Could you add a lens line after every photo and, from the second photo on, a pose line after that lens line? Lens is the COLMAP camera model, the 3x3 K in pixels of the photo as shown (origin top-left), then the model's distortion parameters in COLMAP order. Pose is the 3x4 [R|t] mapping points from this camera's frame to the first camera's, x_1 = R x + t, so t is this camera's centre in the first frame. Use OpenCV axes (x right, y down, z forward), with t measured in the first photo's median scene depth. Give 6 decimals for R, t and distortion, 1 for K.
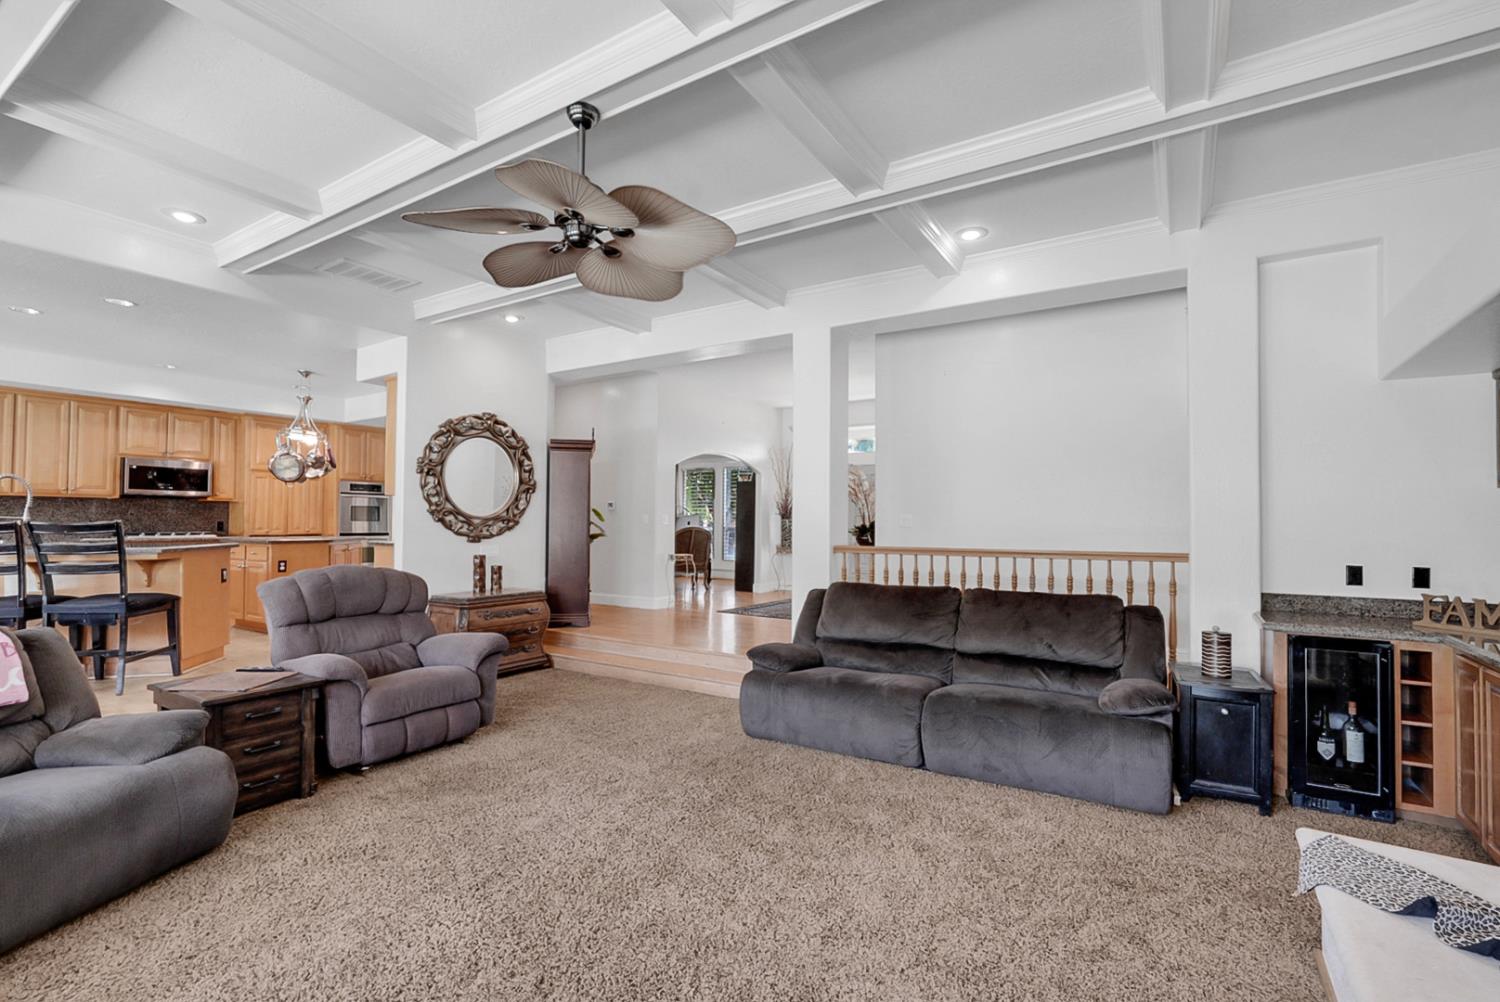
lens RADIAL K [[678.6, 0, 756.7], [0, 678.6, 512.2], [0, 0, 1]] dist [0.002156, 0.002735]
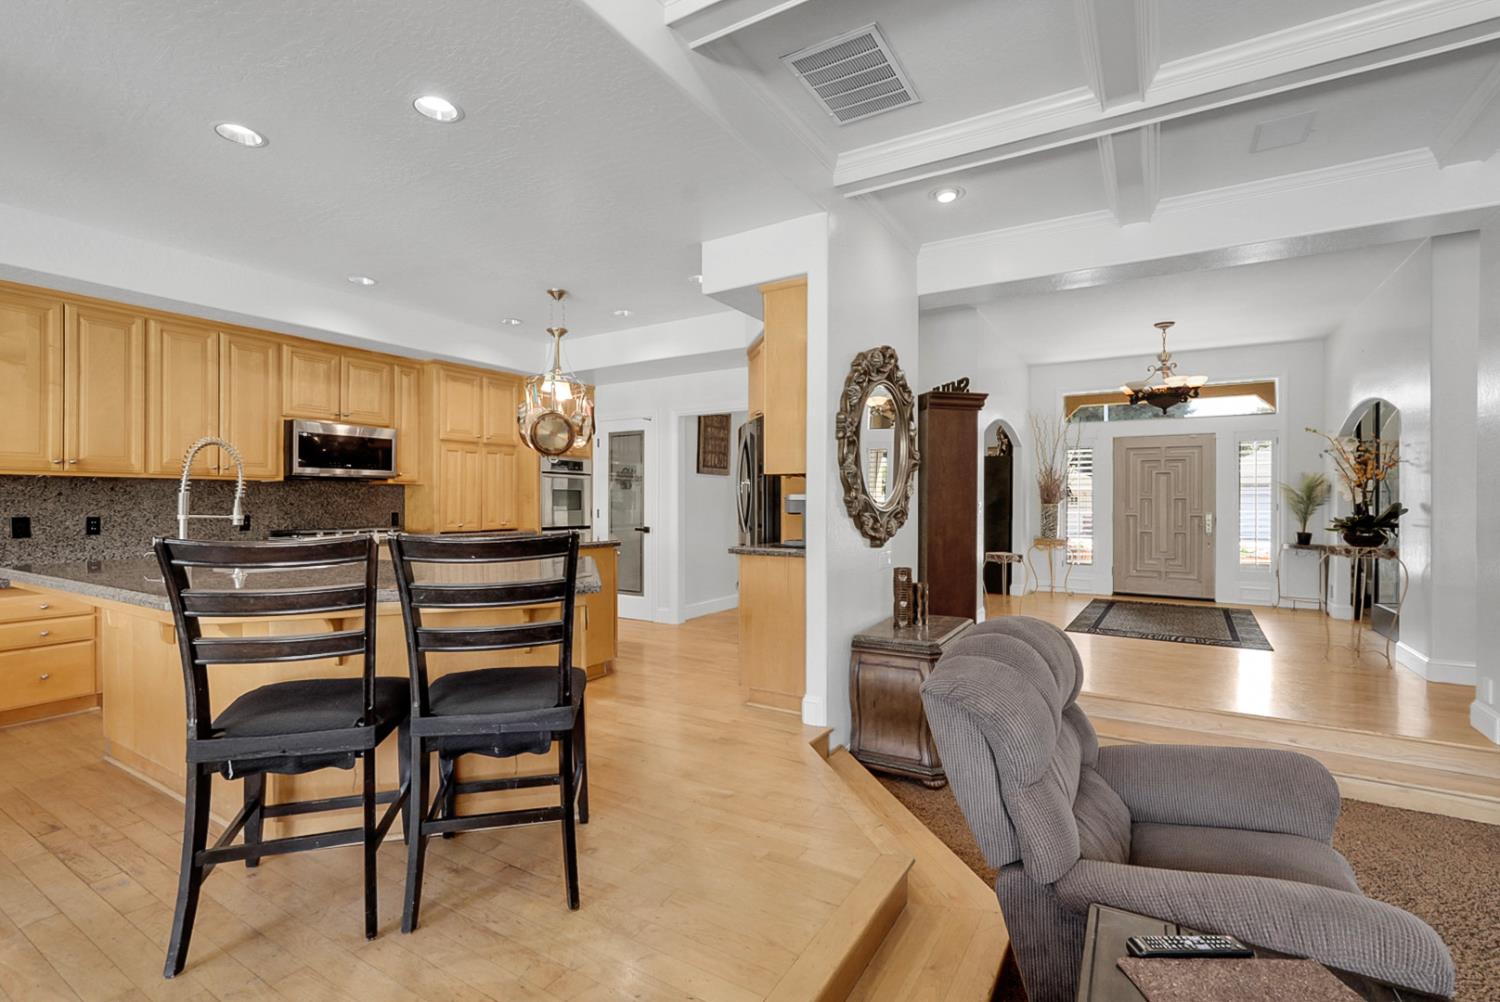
lens RADIAL K [[648.5, 0, 739.2], [0, 648.5, 501.4], [0, 0, 1]] dist [-0.008501, 0.003187]
pose [[0.999633, -0.002790, 0.026928, -0.485098], [0.002287, 0.999822, 0.018711, -0.010841], [-0.026975, -0.018642, 0.999462, 0.337122]]
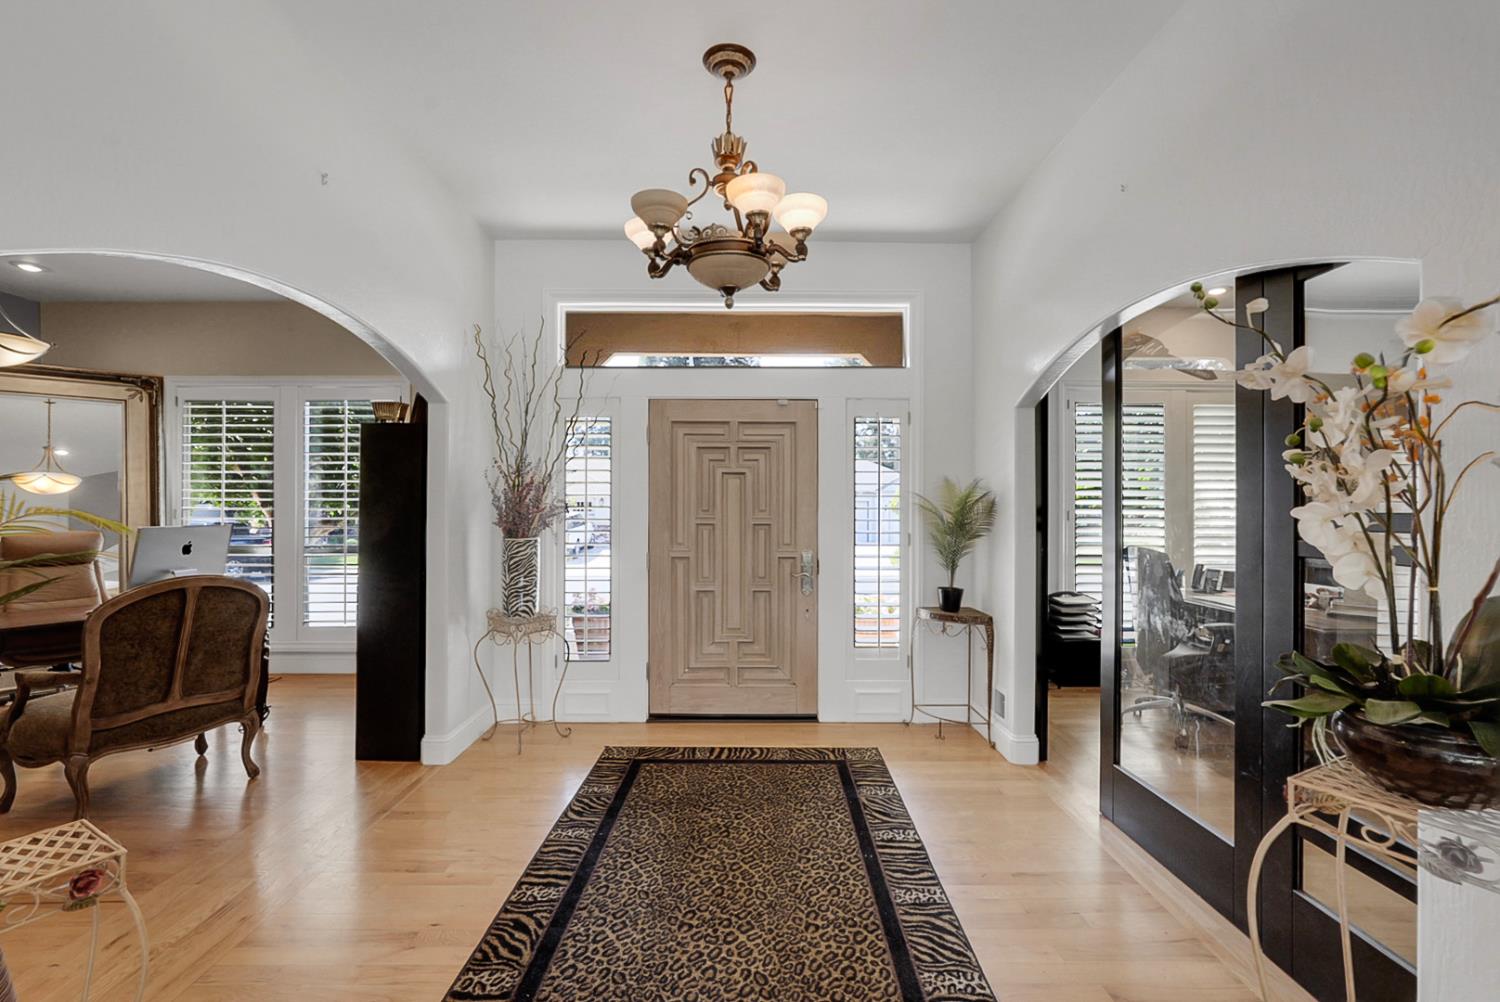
lens RADIAL K [[648.5, 0, 740.3], [0, 648.5, 506.4], [0, 0, 1]] dist [-0.008501, 0.003187]
pose [[0.845409, -0.007520, 0.534067, -0.058292], [-0.006166, 0.999697, 0.023837, -0.020919], [-0.534085, -0.023445, 0.845106, 0.901972]]
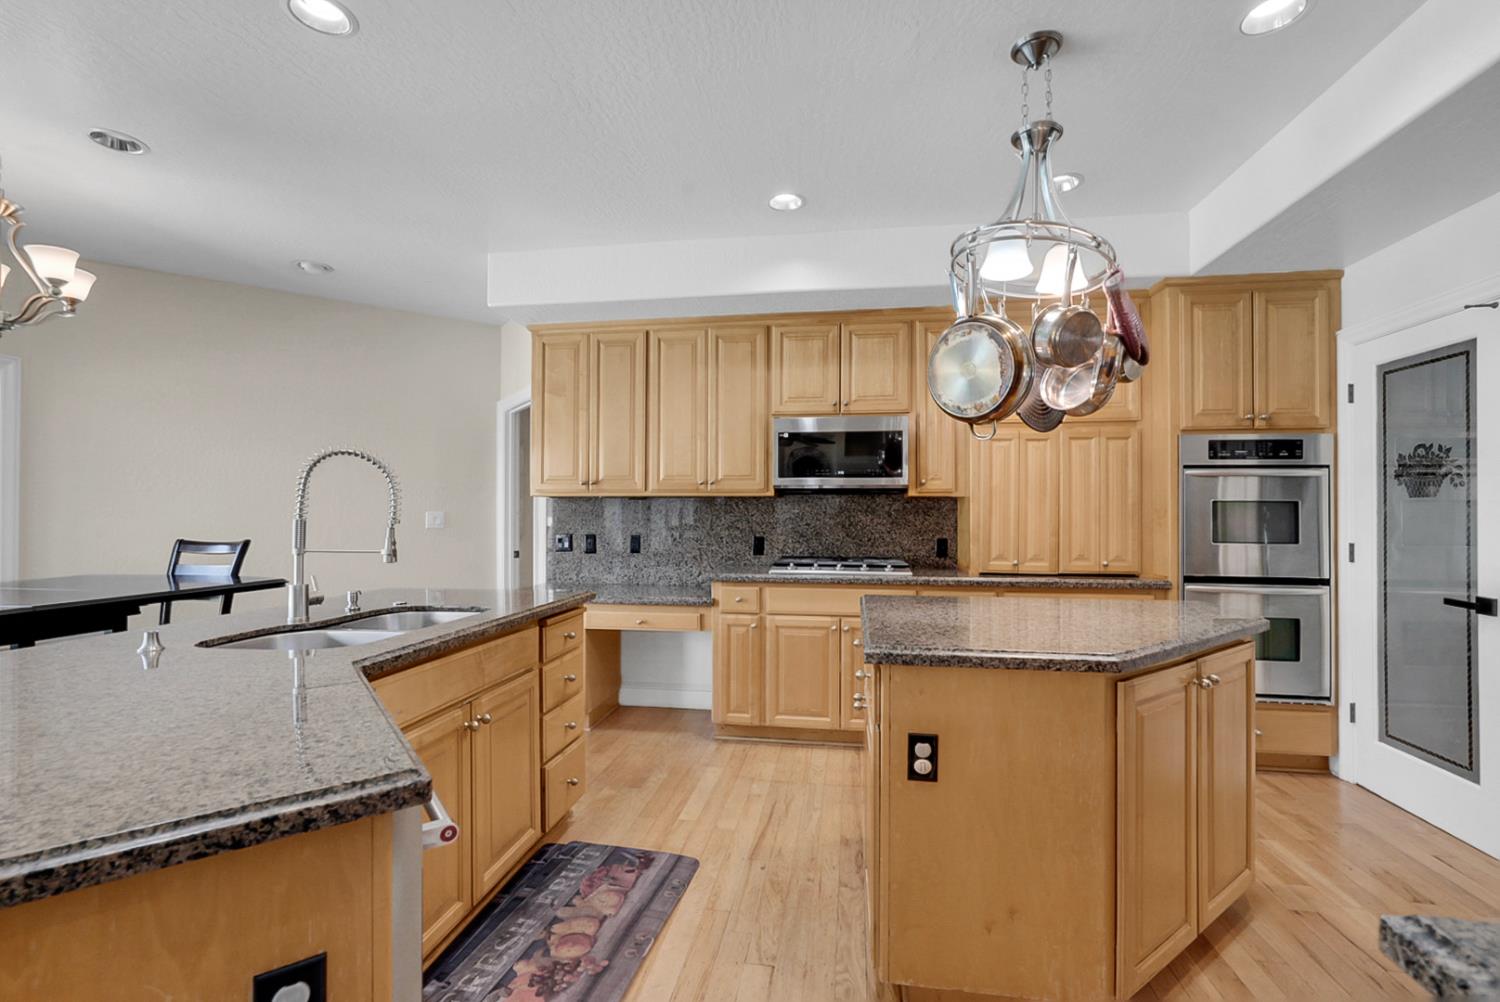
lens RADIAL K [[678.6, 0, 771.9], [0, 678.6, 510.1], [0, 0, 1]] dist [0.002156, 0.002735]
pose [[0.434971, -0.003947, -0.900436, -0.436549], [0.015425, 0.999876, 0.003069, -0.010817], [0.900312, -0.015225, 0.434978, 0.739086]]
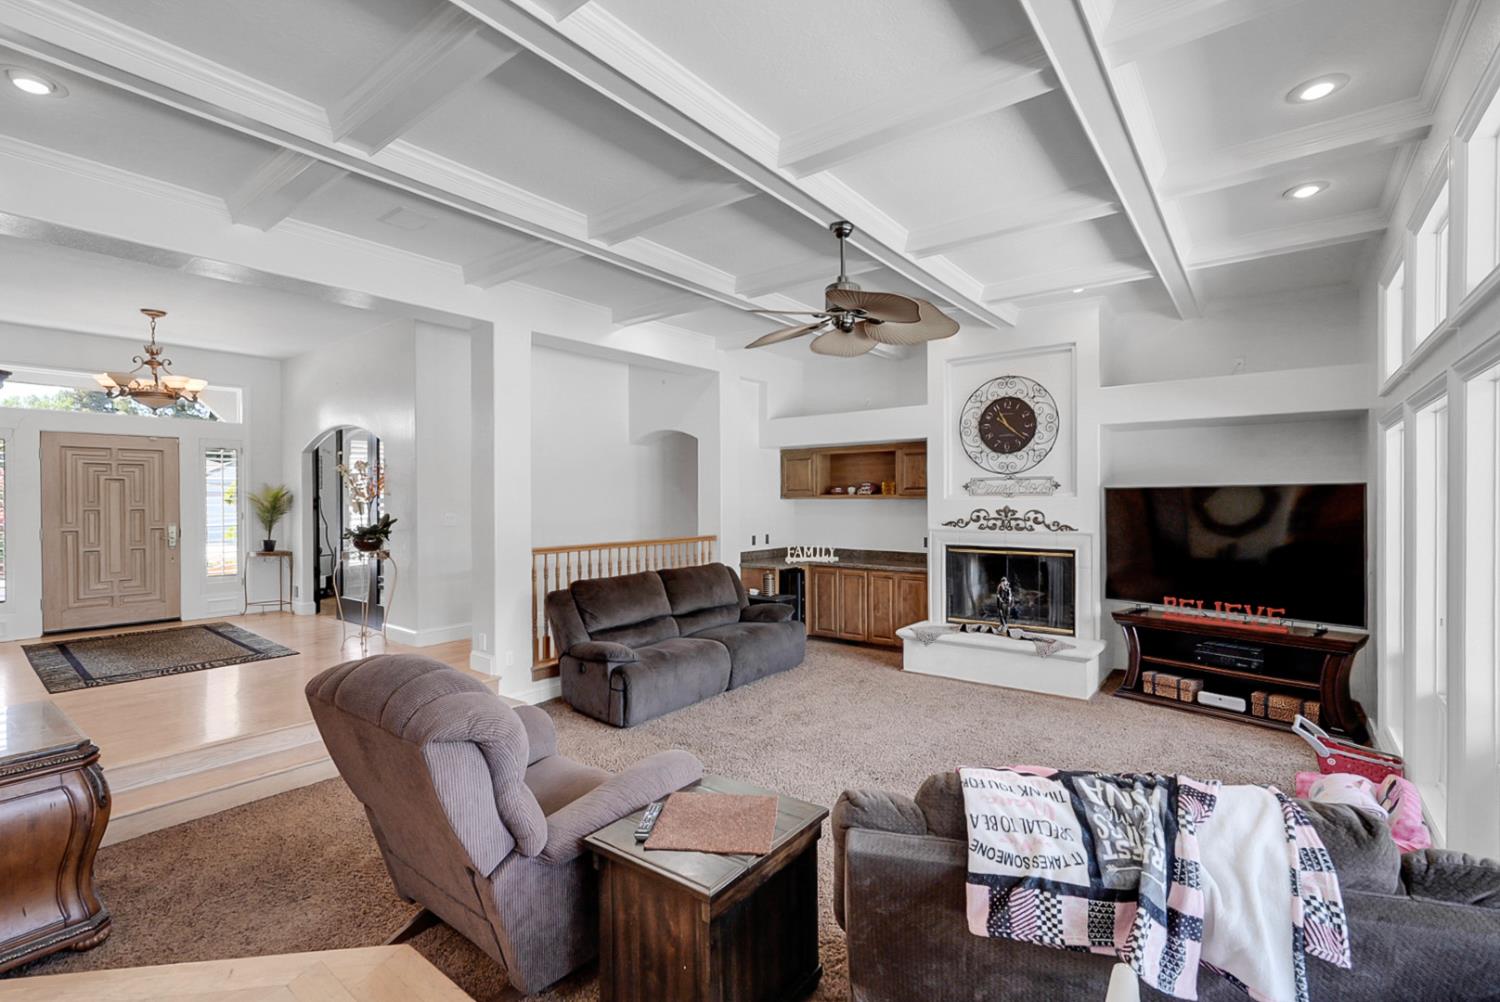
lens RADIAL K [[678.6, 0, 747.0], [0, 678.6, 503.6], [0, 0, 1]] dist [0.002156, 0.002735]
pose [[0.099915, -0.011613, 0.994928, -0.607524], [-0.011659, 0.999850, 0.012841, -0.024085], [-0.994928, -0.012883, 0.099764, 0.412317]]
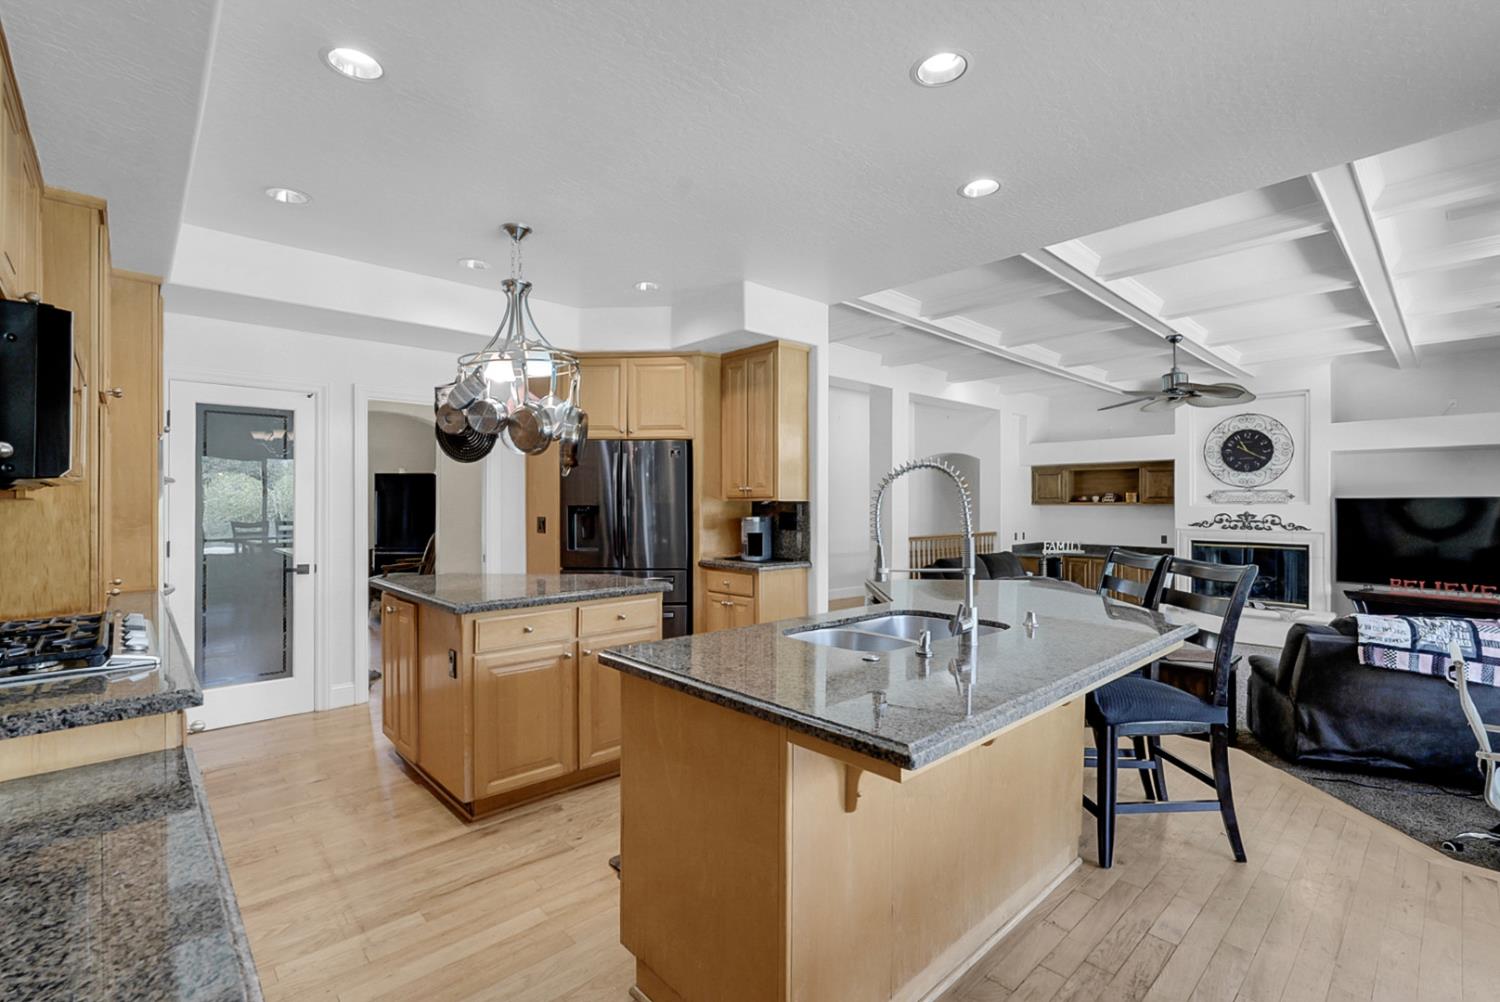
lens RADIAL K [[648.5, 0, 754.9], [0, 648.5, 501.8], [0, 0, 1]] dist [-0.008501, 0.003187]
pose [[0.268142, -0.001206, 0.963379, -1.003962], [-0.016571, 0.999846, 0.005864, -0.022835], [-0.963237, -0.017536, 0.268080, 0.688076]]
